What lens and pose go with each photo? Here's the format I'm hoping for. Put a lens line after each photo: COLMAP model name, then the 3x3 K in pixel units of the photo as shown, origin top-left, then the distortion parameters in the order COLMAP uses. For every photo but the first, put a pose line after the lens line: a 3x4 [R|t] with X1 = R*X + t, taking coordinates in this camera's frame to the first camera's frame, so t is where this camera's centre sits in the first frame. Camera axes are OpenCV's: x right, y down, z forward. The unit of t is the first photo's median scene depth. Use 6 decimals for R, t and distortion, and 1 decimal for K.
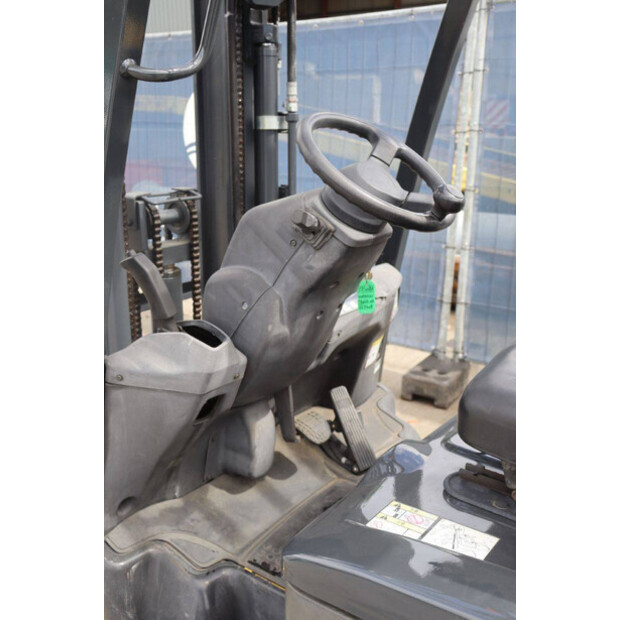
lens RADIAL K [[682.6, 0, 310.0], [0, 682.6, 310.0], [0, 0, 1]] dist [0.002629, 0.000575]
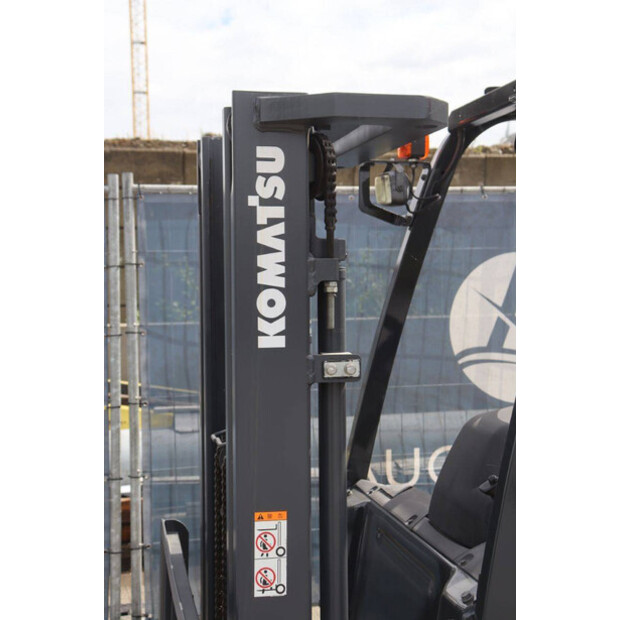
lens RADIAL K [[1018.6, 0, 310.0], [0, 1018.6, 310.0], [0, 0, 1]] dist [0.153299, 0.037175]
pose [[0.662323, -0.035526, 0.748376, -1.184086], [0.222919, 0.962981, -0.151573, -0.113003], [-0.715287, 0.267217, 0.645724, 0.069026]]
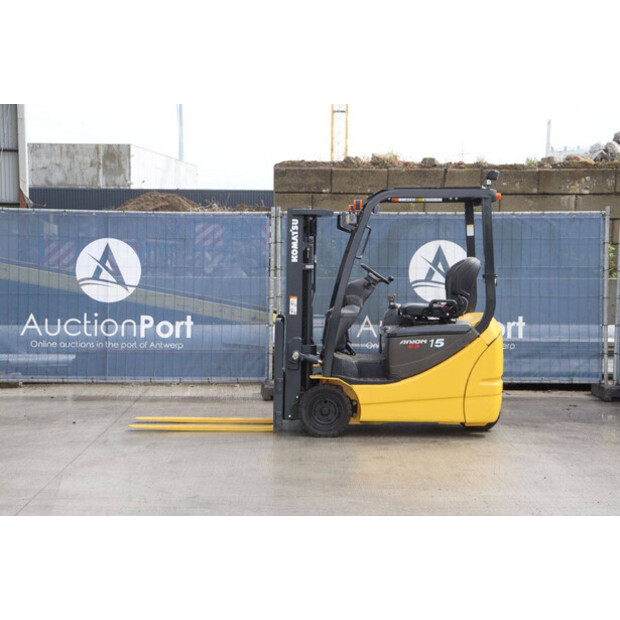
lens RADIAL K [[1151.0, 0, 310.0], [0, 1151.0, 310.0], [0, 0, 1]] dist [0.262979, 0.248464]
pose [[0.792281, -0.024976, 0.609645, -4.028191], [0.163120, 0.971464, -0.172188, 1.061314], [-0.587948, 0.235867, 0.773747, -3.873255]]
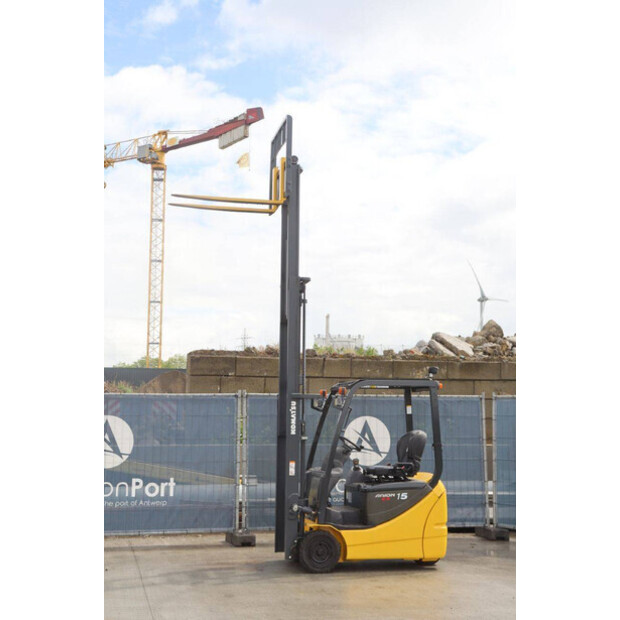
lens RADIAL K [[983.2, 0, 310.0], [0, 983.2, 310.0], [0, 0, 1]] dist [0.155482, 0.130846]
pose [[0.653391, 0.088158, 0.751870, -5.504849], [0.205283, 0.935348, -0.288066, 0.935222], [-0.728656, 0.342566, 0.593051, -3.590939]]
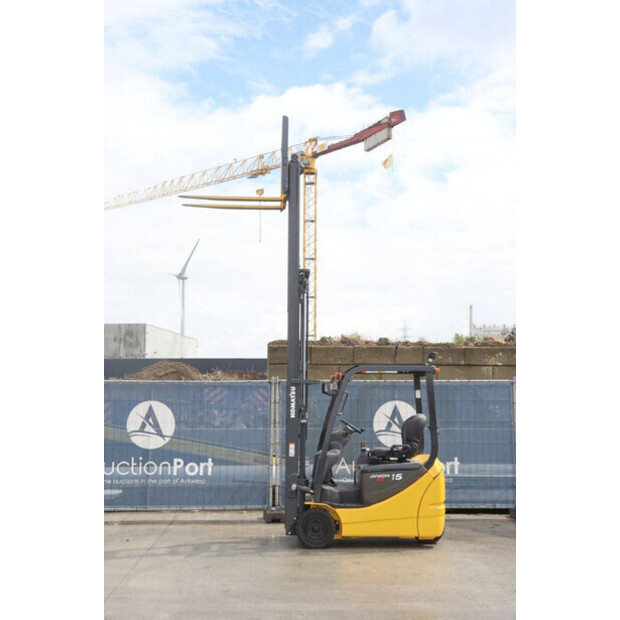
lens RADIAL K [[927.8, 0, 310.0], [0, 927.8, 310.0], [0, 0, 1]] dist [0.125283, 0.047471]
pose [[0.775499, 0.066979, 0.627786, -4.592773], [0.173956, 0.933199, -0.314451, 1.175948], [-0.606911, 0.353063, 0.712043, -4.363070]]
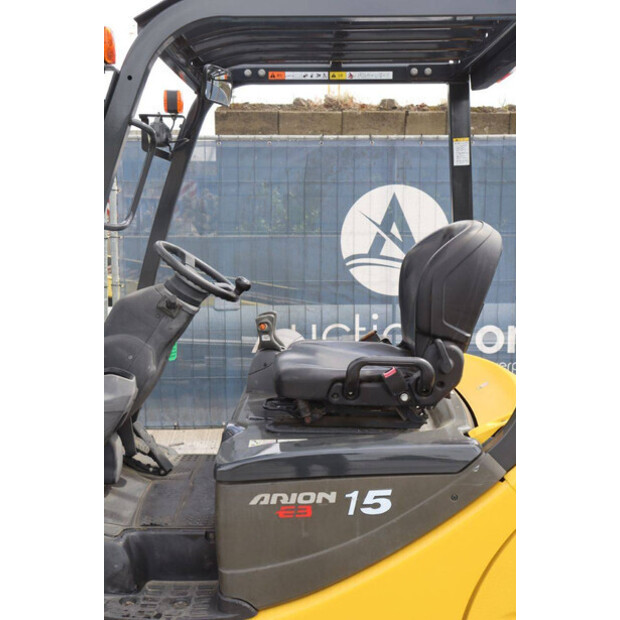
lens RADIAL K [[737.6, 0, 310.0], [0, 737.6, 310.0], [0, 0, 1]] dist [0.001522, 0.016176]
pose [[0.801305, -0.084194, 0.592302, -0.591851], [0.166819, 0.982224, -0.086064, 0.080576], [-0.574527, 0.167771, 0.801106, -0.513990]]
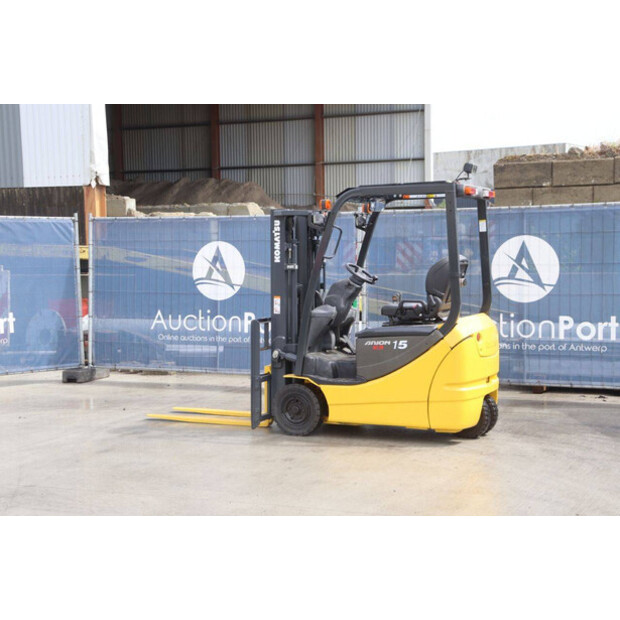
lens RADIAL K [[1075.0, 0, 310.0], [0, 1075.0, 310.0], [0, 0, 1]] dist [0.217561, 0.127630]
pose [[0.974621, -0.023923, 0.222579, -1.483493], [0.073291, 0.973576, -0.216281, 1.270890], [-0.211524, 0.227105, 0.950621, -4.669090]]
